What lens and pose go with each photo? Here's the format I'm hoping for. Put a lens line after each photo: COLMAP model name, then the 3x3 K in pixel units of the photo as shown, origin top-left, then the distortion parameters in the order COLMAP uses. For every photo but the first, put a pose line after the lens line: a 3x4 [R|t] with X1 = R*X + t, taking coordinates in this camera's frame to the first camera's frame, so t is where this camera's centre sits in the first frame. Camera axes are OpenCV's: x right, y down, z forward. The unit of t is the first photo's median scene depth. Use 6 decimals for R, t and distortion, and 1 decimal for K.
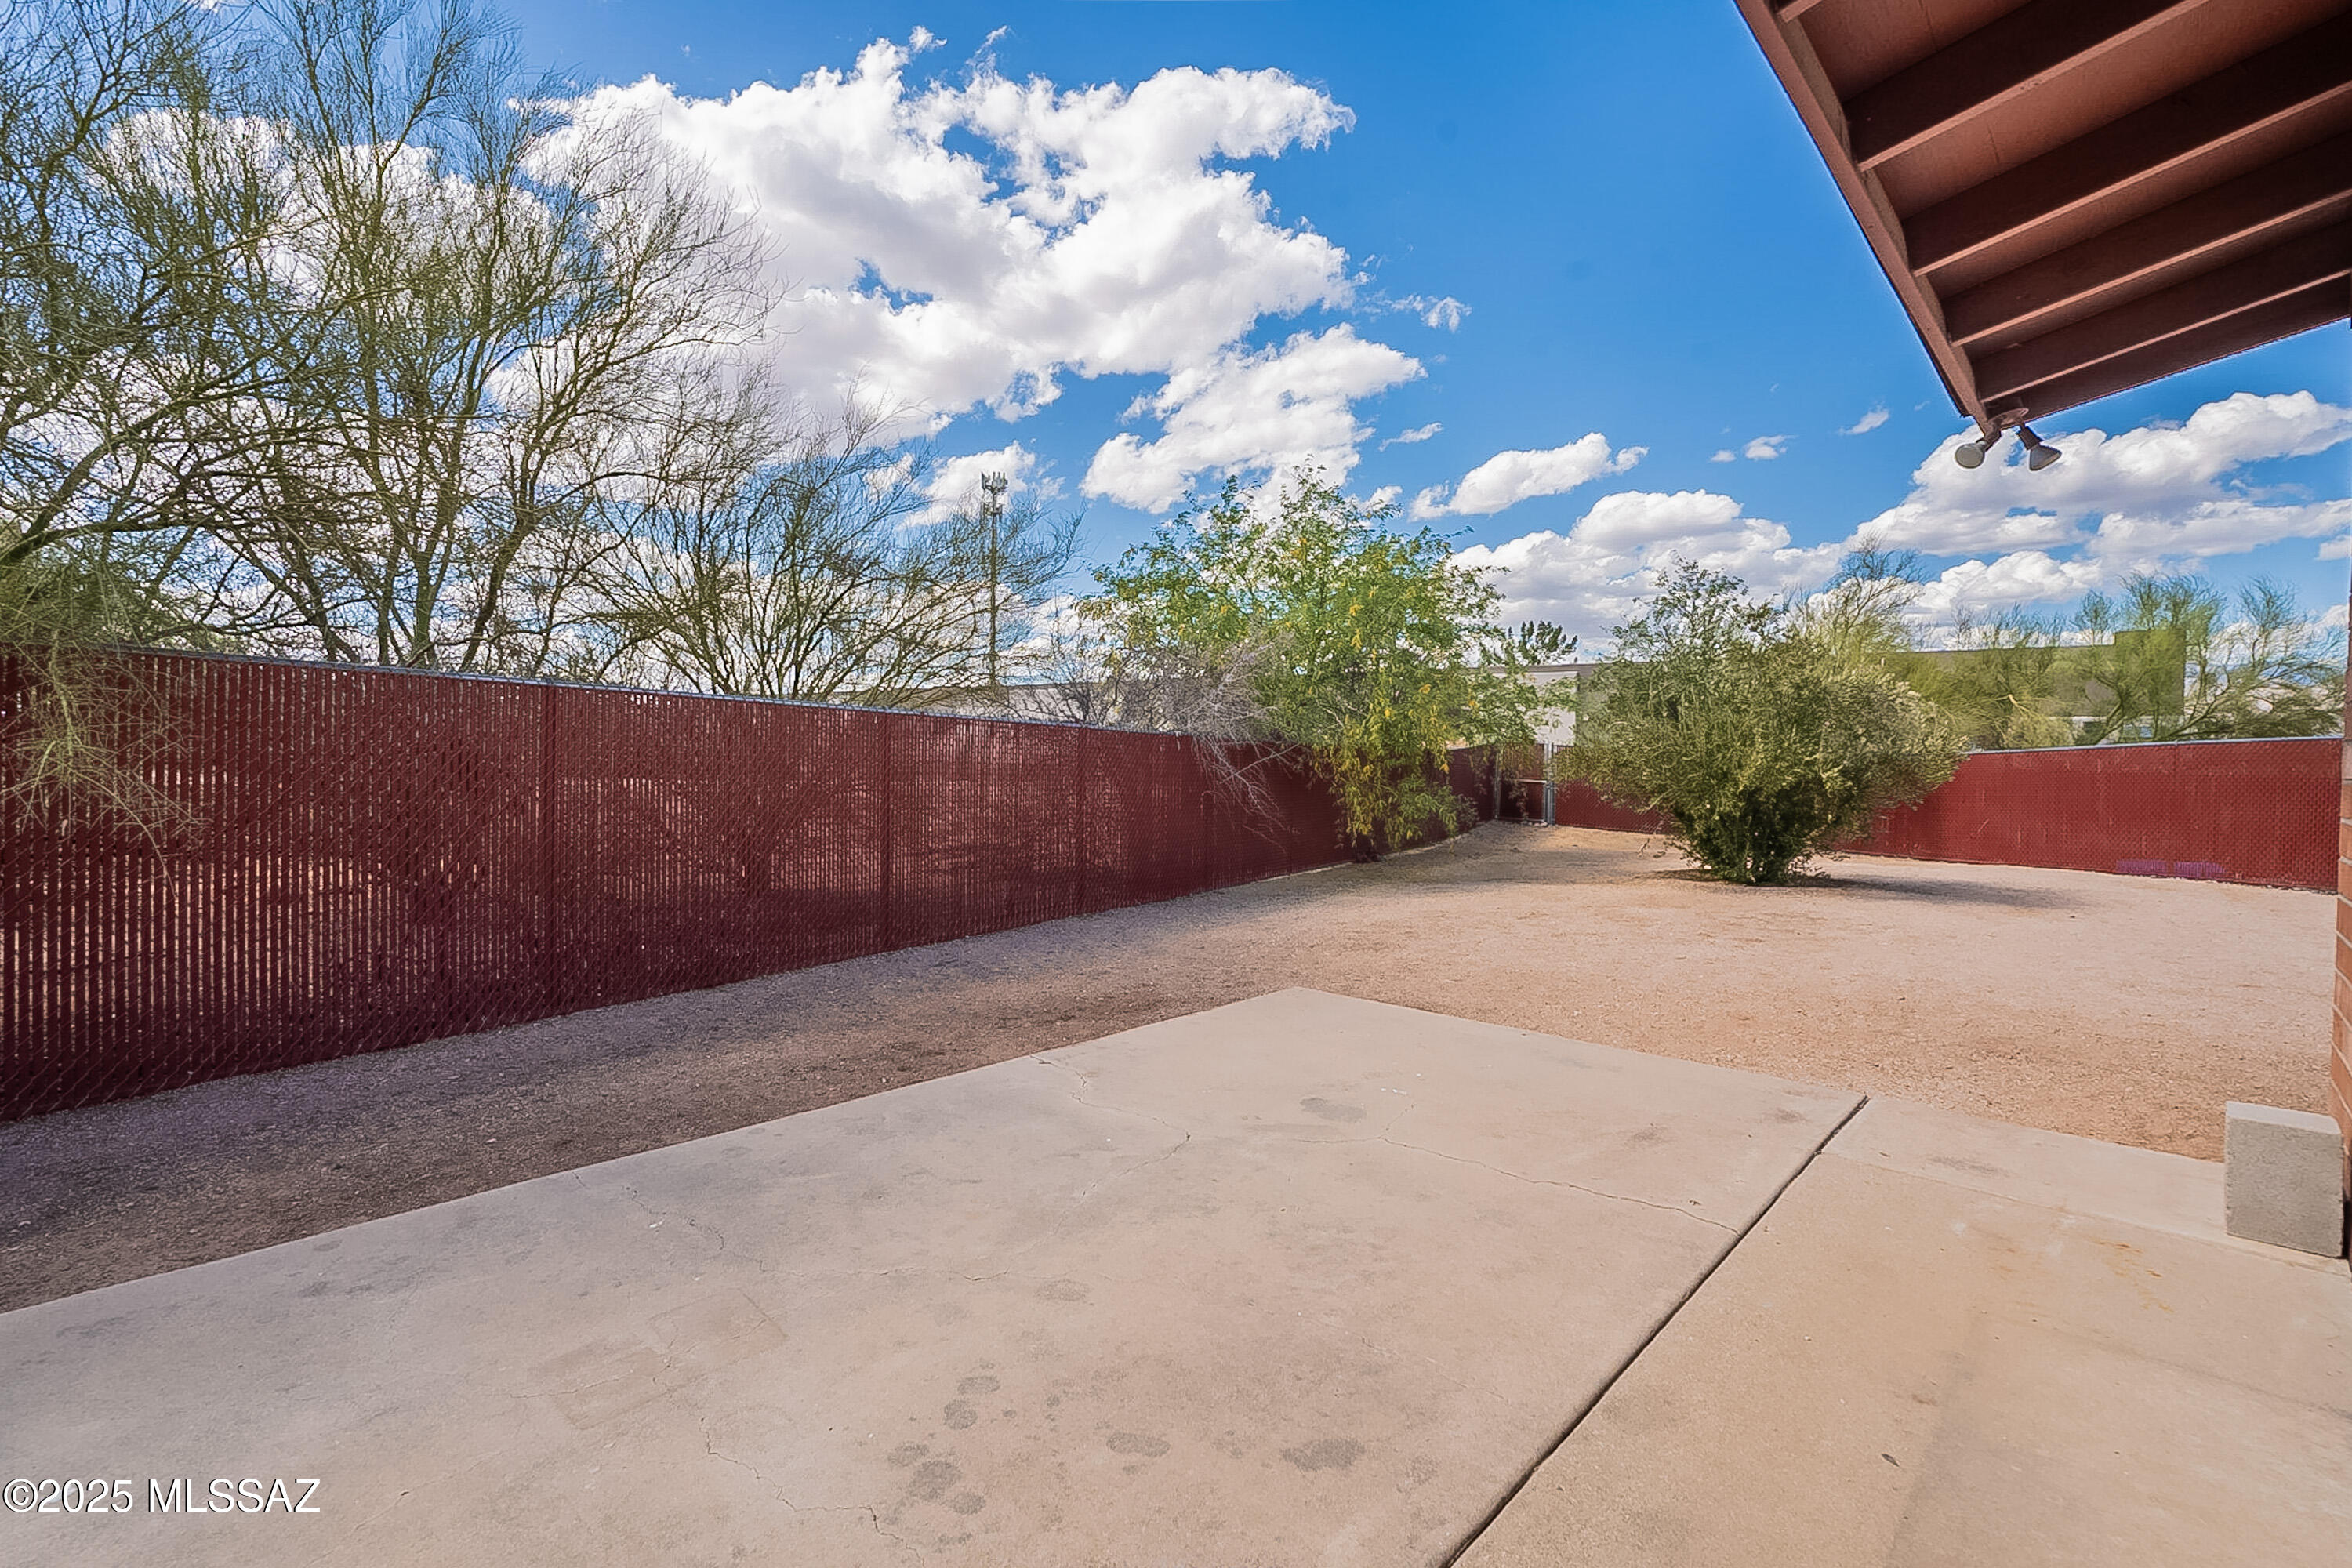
lens RADIAL K [[1027.5, 0, 1176.0], [0, 1027.5, 784.0], [0, 0, 1]] dist [-0.002423, 0.000044]
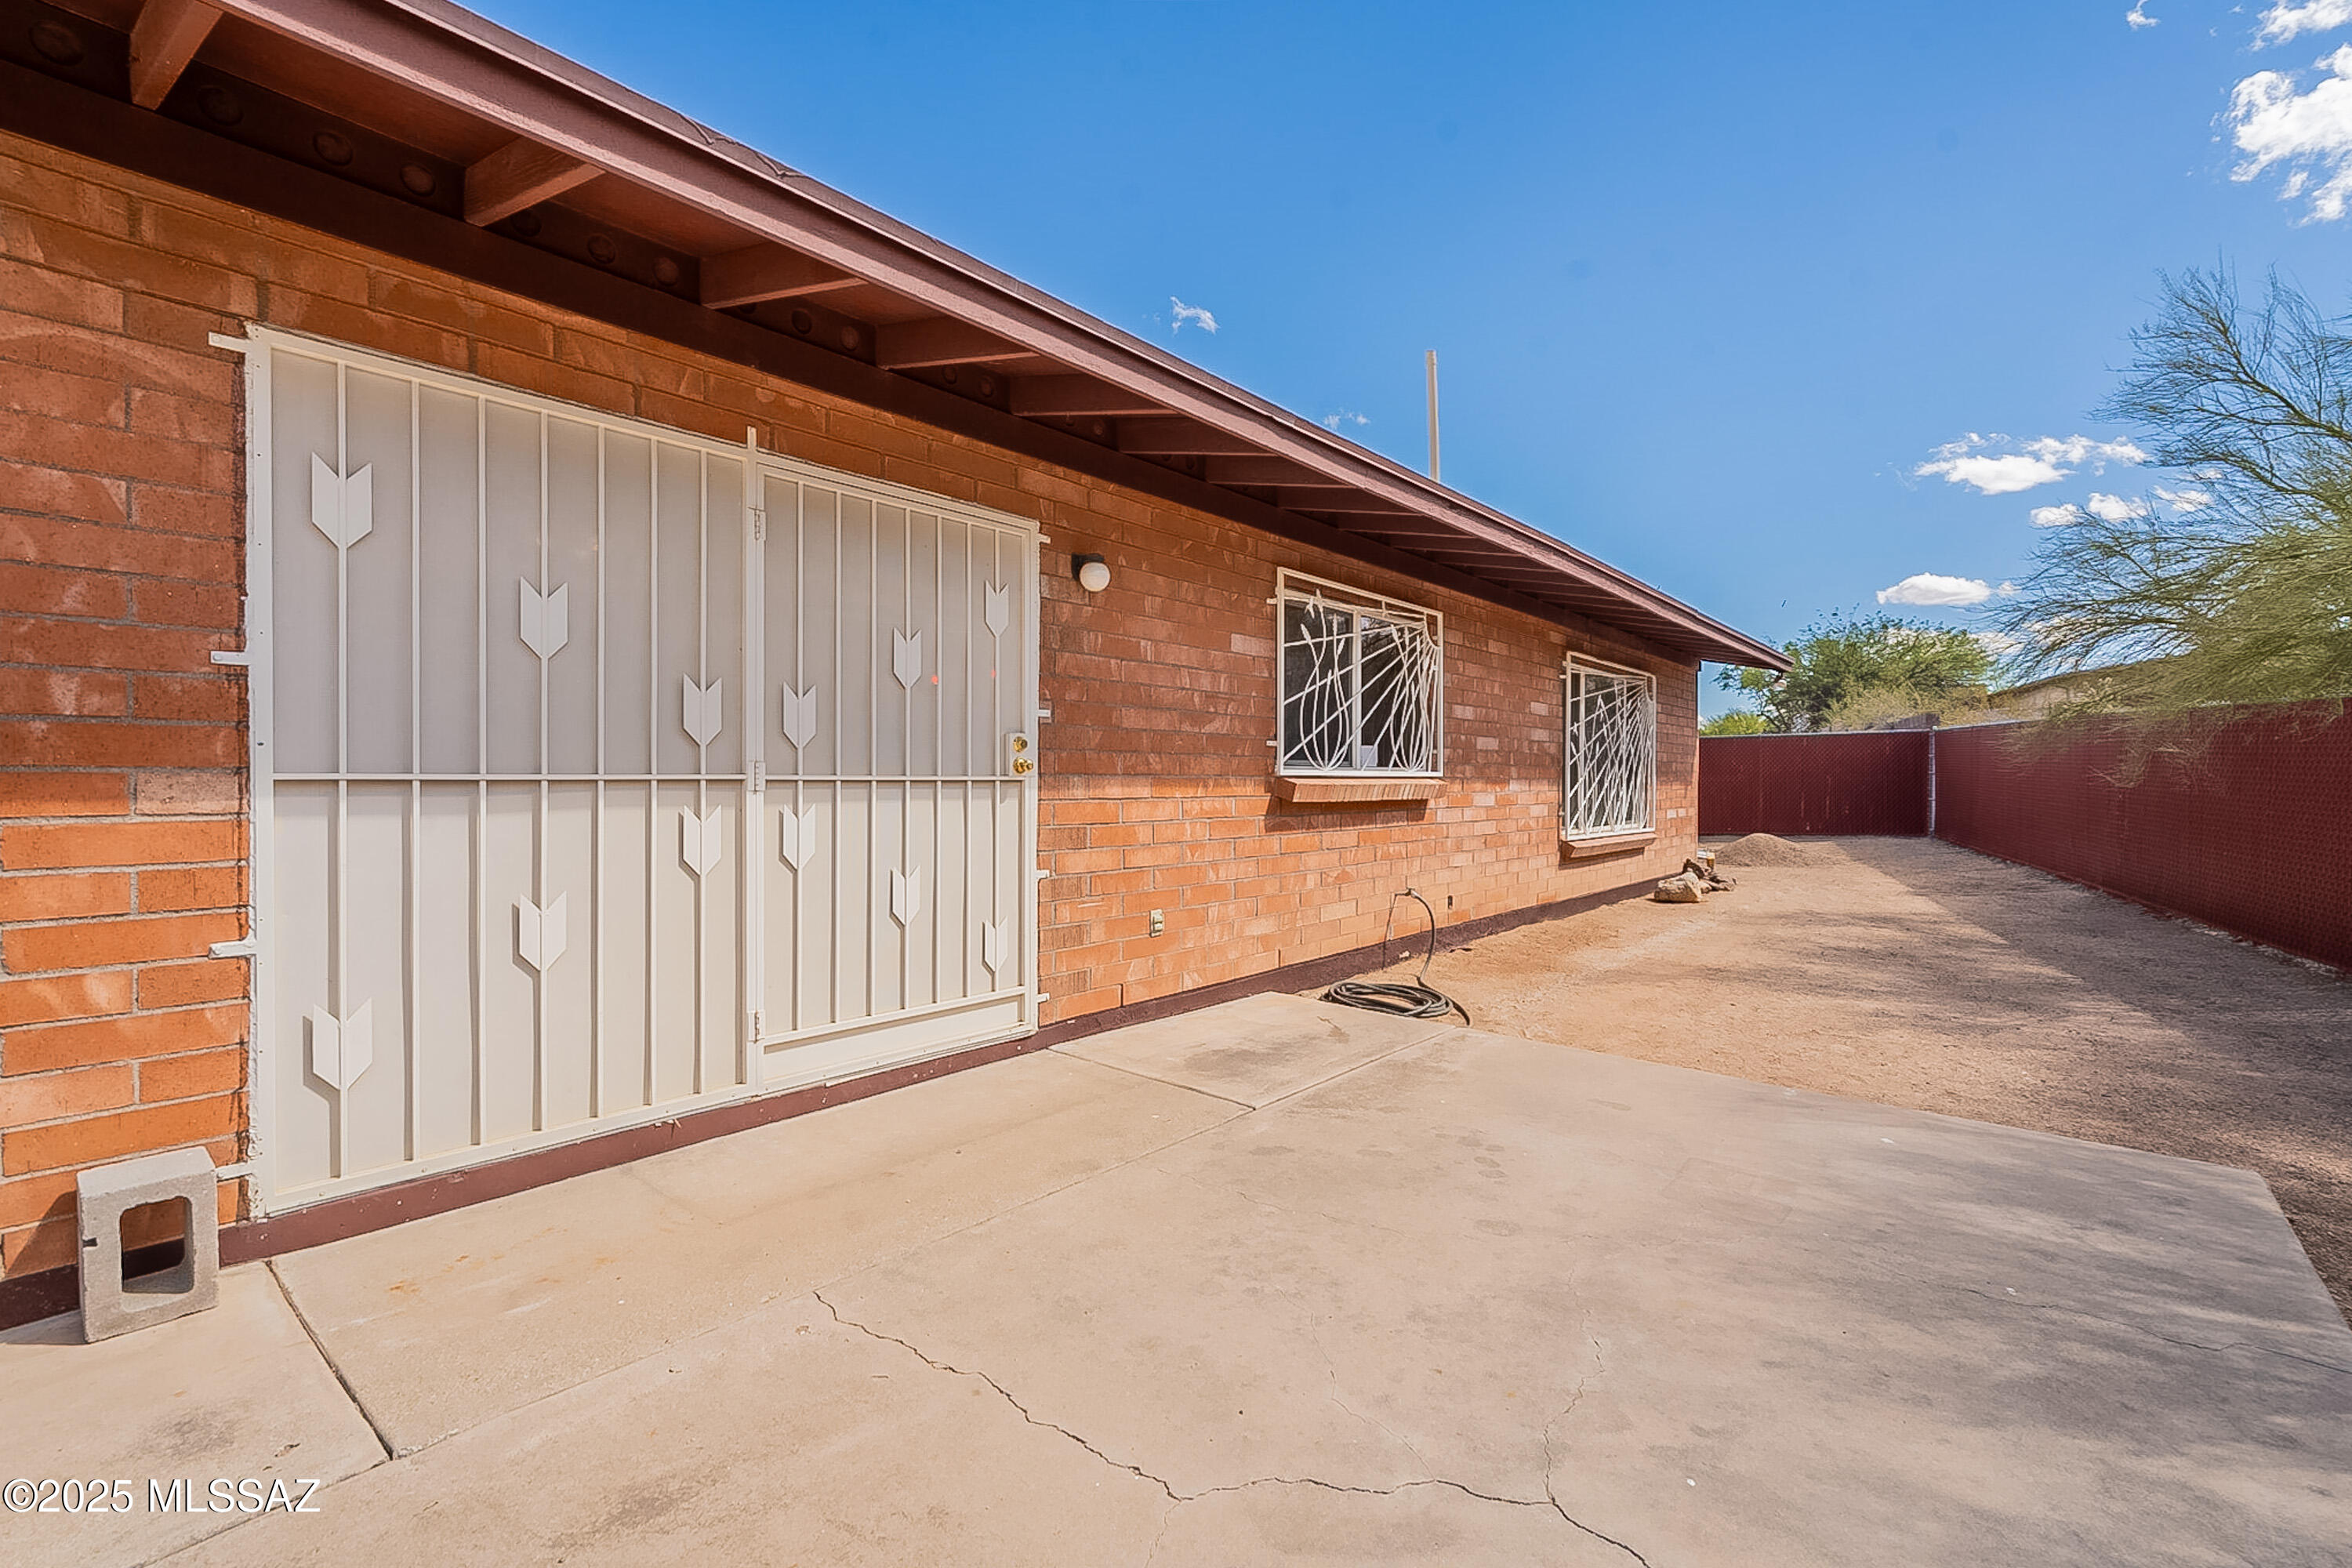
lens RADIAL K [[1027.5, 0, 1176.0], [0, 1027.5, 784.0], [0, 0, 1]] dist [-0.002423, 0.000044]
pose [[-0.997494, -0.016508, -0.068803, 0.342954], [-0.018338, 0.999492, 0.026052, -0.030919], [0.068337, 0.027249, -0.997290, 2.129318]]
